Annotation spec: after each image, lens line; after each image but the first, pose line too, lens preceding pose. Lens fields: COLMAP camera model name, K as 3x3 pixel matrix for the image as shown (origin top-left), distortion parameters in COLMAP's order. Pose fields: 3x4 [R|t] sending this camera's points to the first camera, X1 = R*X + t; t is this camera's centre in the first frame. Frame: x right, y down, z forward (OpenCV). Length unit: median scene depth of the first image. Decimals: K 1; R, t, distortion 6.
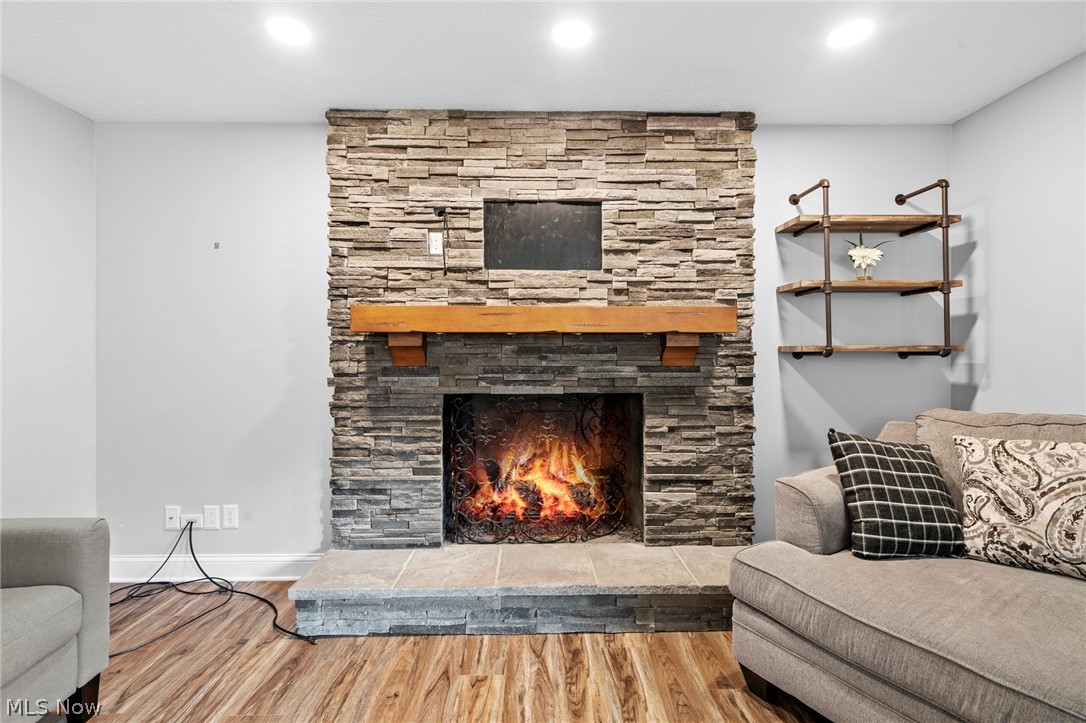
lens RADIAL K [[490.8, 0, 541.0], [0, 490.8, 352.9], [0, 0, 1]] dist [0.001556, 0.000706]
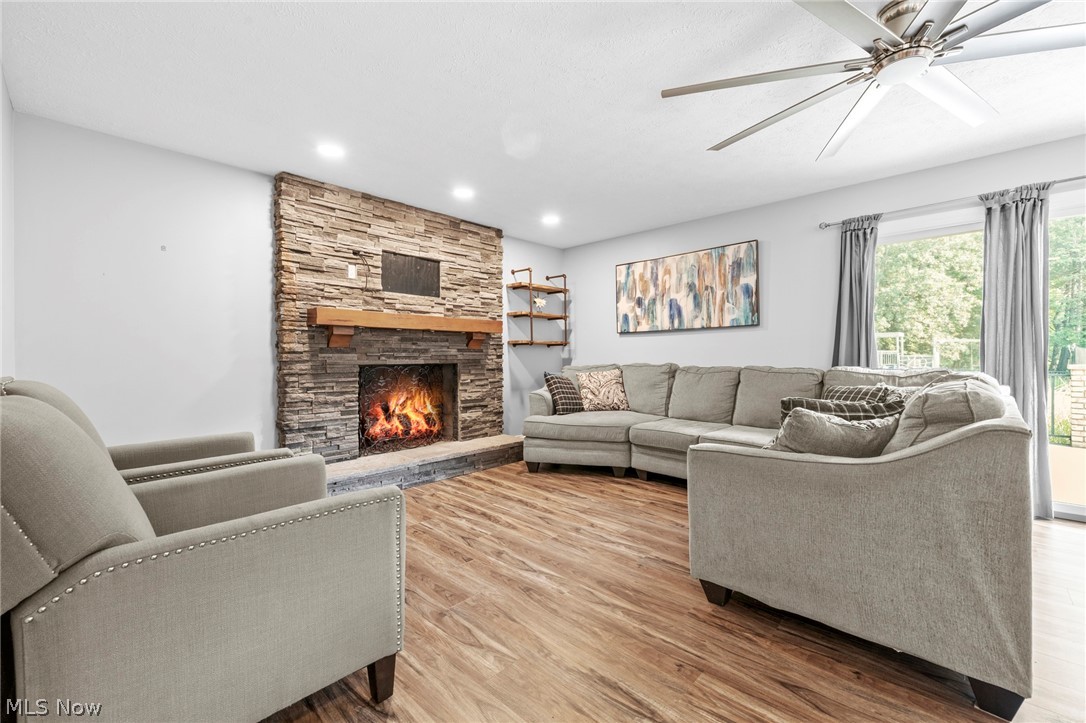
lens RADIAL K [[440.8, 0, 529.3], [0, 440.8, 358.4], [0, 0, 1]] dist [-0.000190, 0.000524]
pose [[0.721279, -0.003711, 0.692635, -0.808632], [0.003878, 0.999992, 0.001319, 0.063003], [-0.692634, 0.001735, 0.721287, -0.456018]]
